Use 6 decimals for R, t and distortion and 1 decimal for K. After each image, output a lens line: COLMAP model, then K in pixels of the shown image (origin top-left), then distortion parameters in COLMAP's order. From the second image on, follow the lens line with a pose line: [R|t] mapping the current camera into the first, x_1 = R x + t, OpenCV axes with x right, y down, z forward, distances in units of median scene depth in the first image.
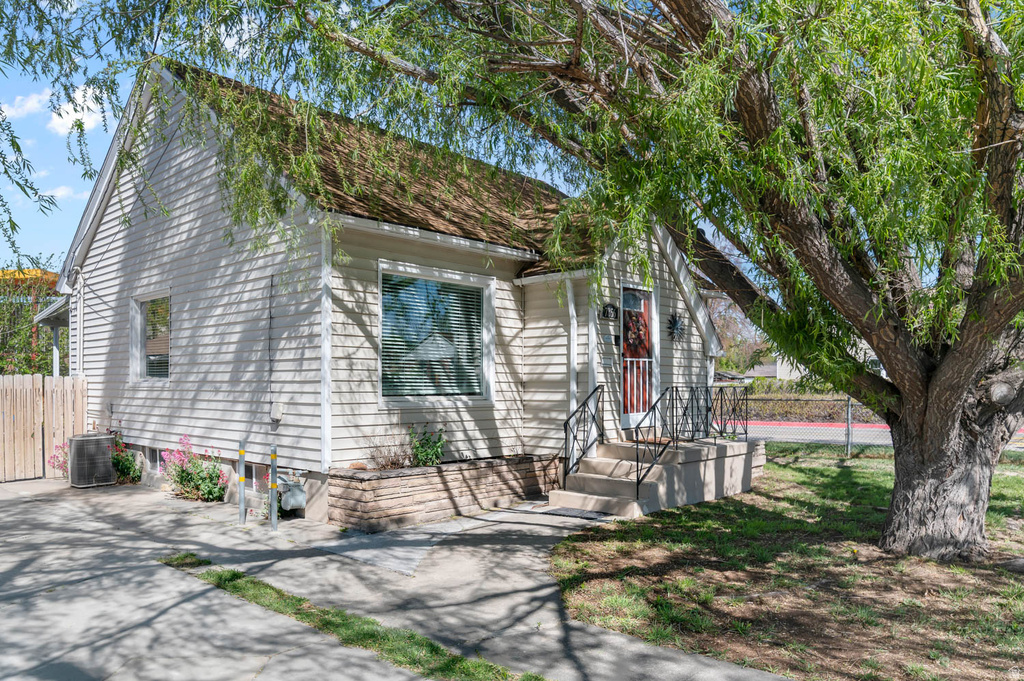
lens RADIAL K [[680.4, 0, 500.7], [0, 680.4, 396.1], [0, 0, 1]] dist [0.010494, 0.001656]
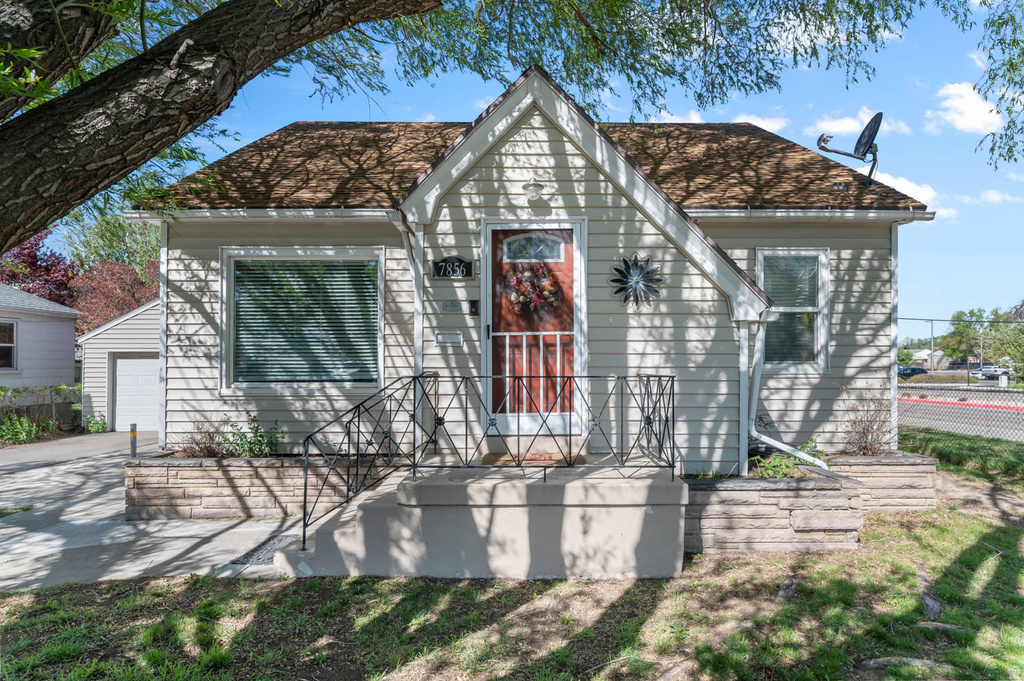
lens RADIAL K [[546.6, 0, 514.1], [0, 546.6, 347.8], [0, 0, 1]] dist [0.010216, 0.000773]
pose [[0.681438, -0.025226, -0.731441, 0.623426], [-0.015333, 0.998694, -0.048728, -0.014642], [0.731715, 0.044421, 0.680161, 0.673602]]
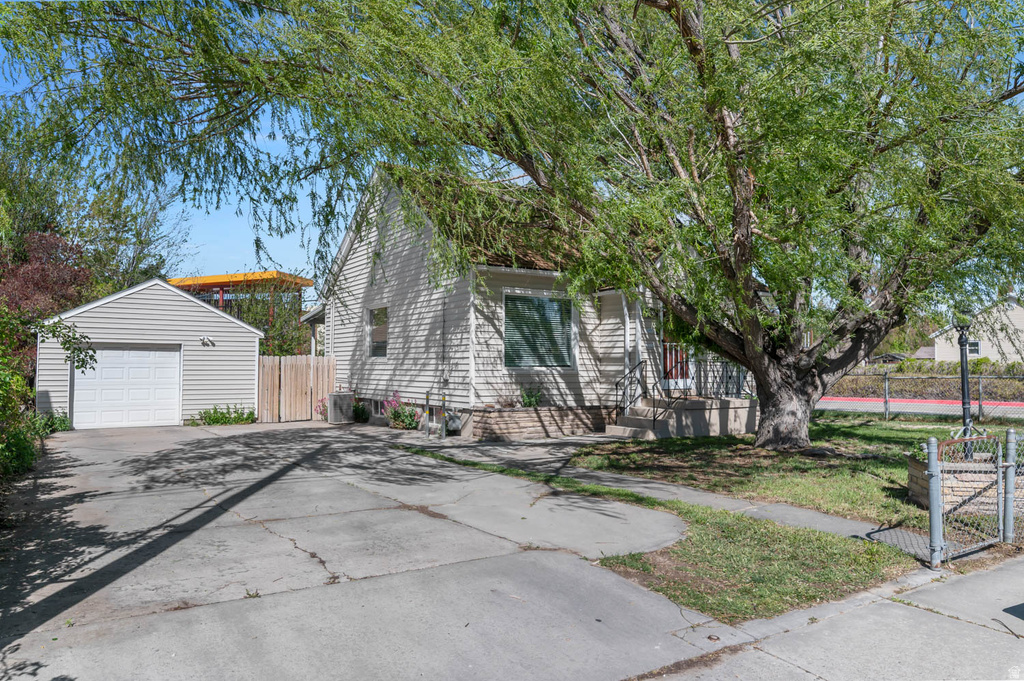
lens RADIAL K [[680.4, 0, 513.7], [0, 680.4, 339.4], [0, 0, 1]] dist [0.010494, 0.001656]
pose [[0.970462, -0.008034, -0.241119, 0.232543], [-0.006020, 0.998328, -0.057492, 0.027535], [0.241178, 0.057245, 0.968791, -0.586231]]
